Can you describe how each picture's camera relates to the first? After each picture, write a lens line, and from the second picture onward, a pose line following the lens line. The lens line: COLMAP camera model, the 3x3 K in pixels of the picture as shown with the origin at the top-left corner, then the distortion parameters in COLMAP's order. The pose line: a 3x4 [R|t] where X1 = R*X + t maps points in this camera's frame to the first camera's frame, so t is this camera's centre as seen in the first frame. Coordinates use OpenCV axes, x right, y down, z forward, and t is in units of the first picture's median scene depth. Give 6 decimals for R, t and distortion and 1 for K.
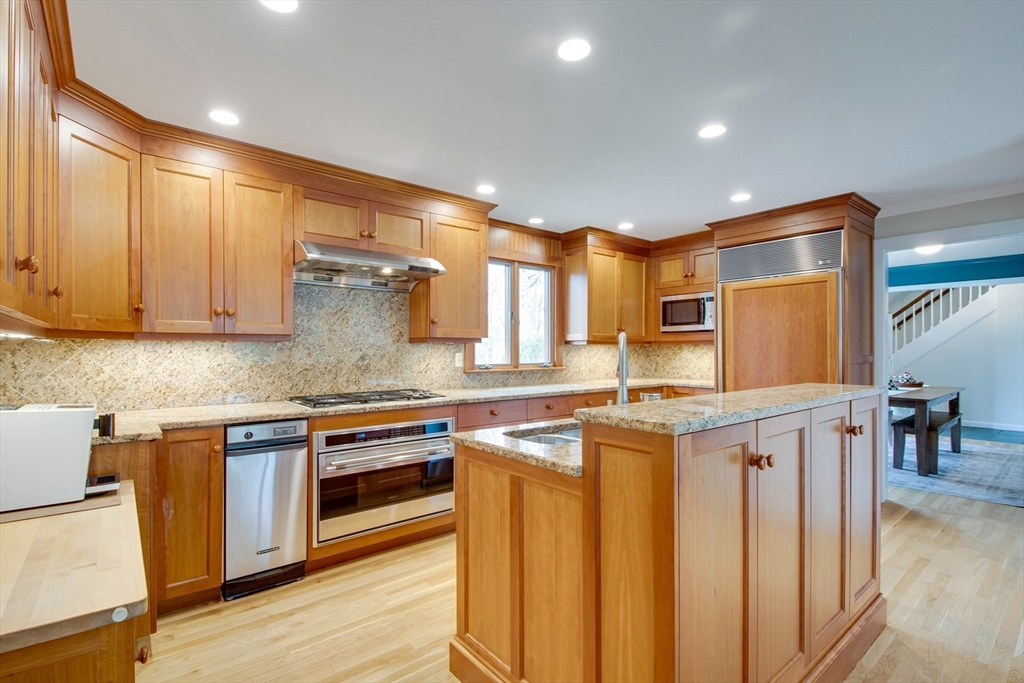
lens RADIAL K [[476.1, 0, 497.5], [0, 476.1, 347.3], [0, 0, 1]] dist [0.036586, 0.000063]
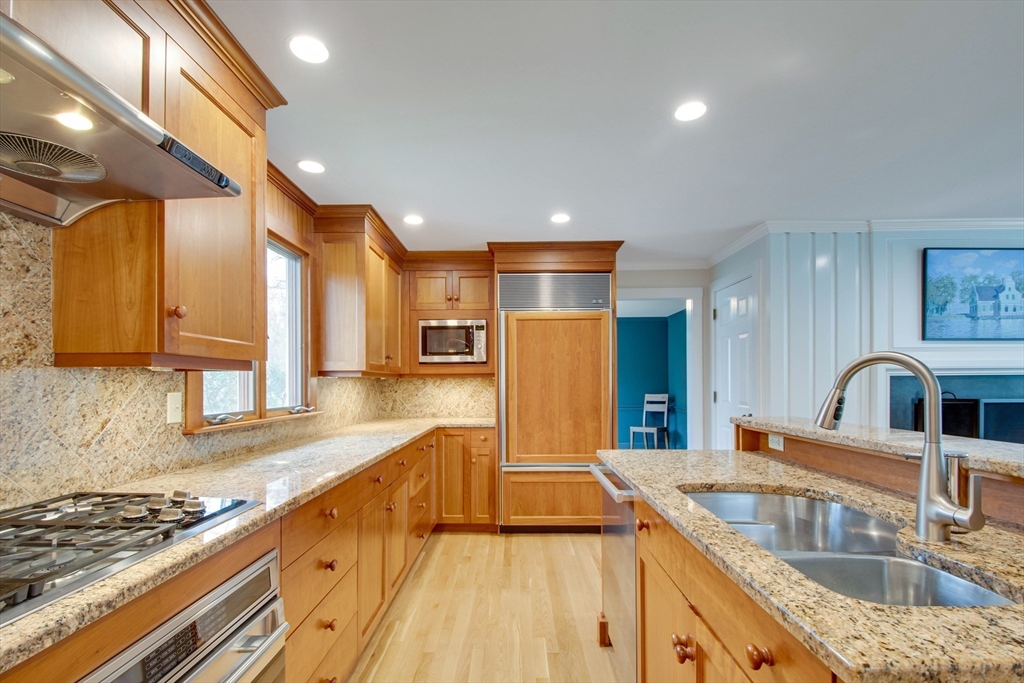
lens RADIAL K [[457.7, 0, 505.4], [0, 457.7, 377.6], [0, 0, 1]] dist [-0.000567, -0.008398]
pose [[0.642608, 0.007657, 0.766157, -0.198739], [0.000940, 0.999941, -0.010782, 0.002732], [-0.766194, 0.007648, 0.642563, 0.449097]]
